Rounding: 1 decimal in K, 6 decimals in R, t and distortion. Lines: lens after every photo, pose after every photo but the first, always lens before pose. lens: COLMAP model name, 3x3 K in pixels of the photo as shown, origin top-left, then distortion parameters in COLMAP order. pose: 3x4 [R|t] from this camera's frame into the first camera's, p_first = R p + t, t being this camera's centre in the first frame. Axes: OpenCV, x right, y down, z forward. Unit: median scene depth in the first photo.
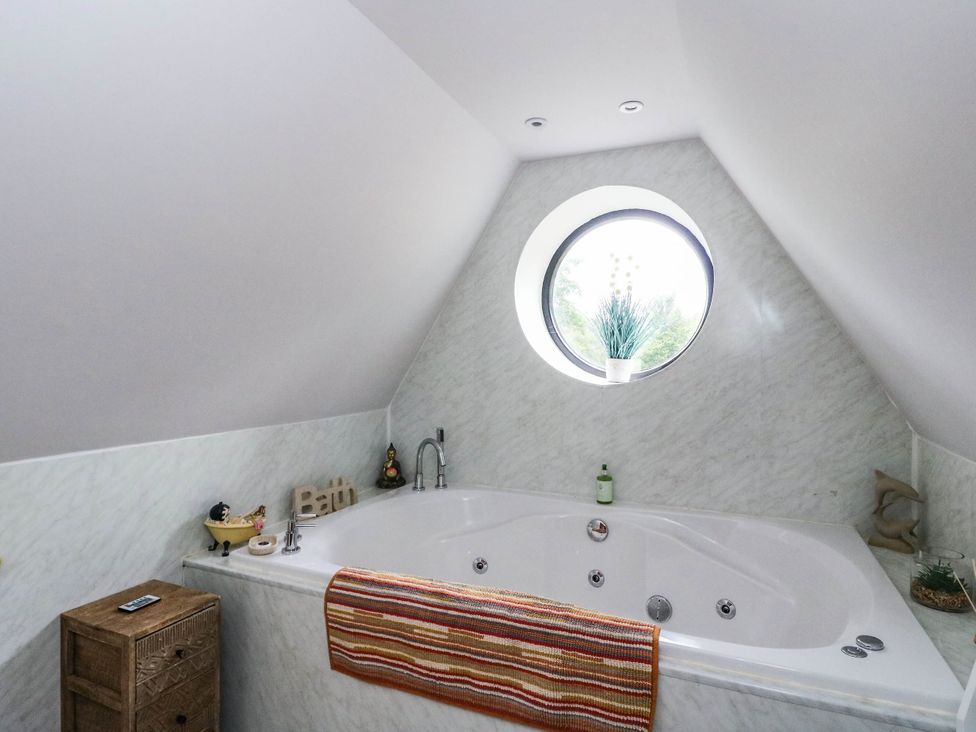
lens RADIAL K [[544.7, 0, 483.8], [0, 544.7, 350.4], [0, 0, 1]] dist [0.002901, -0.012202]
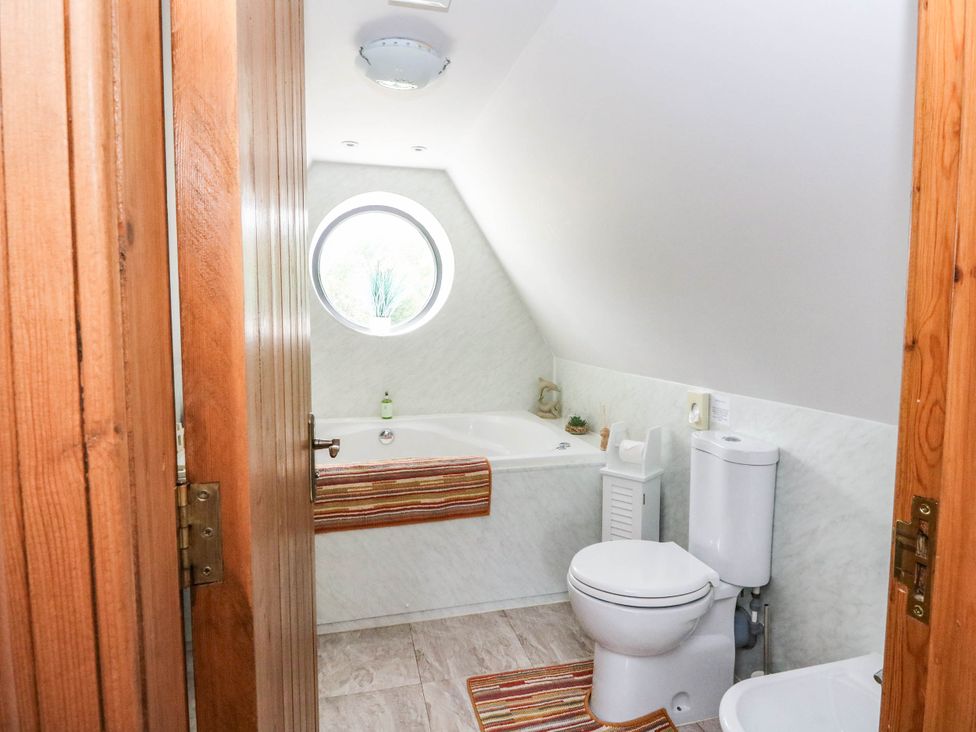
lens RADIAL K [[523.4, 0, 491.1], [0, 523.4, 354.2], [0, 0, 1]] dist [-0.006760, -0.002028]
pose [[0.788470, -0.045240, 0.613407, -0.685963], [-0.006663, 0.996605, 0.082067, -0.000271], [-0.615037, -0.068795, 0.785491, -0.391239]]
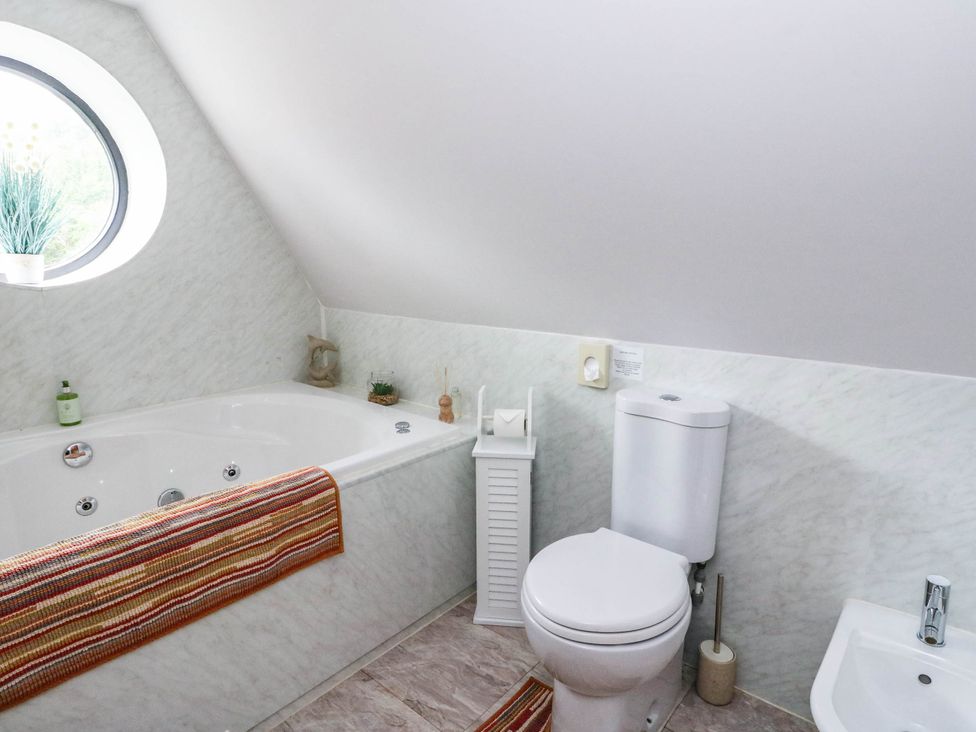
lens RADIAL K [[544.7, 0, 483.8], [0, 544.7, 350.4], [0, 0, 1]] dist [0.002901, -0.012202]
pose [[0.314058, -0.168836, 0.934271, -0.620510], [-0.009843, 0.983429, 0.181028, 0.007111], [-0.949353, -0.066049, 0.307191, 0.222627]]
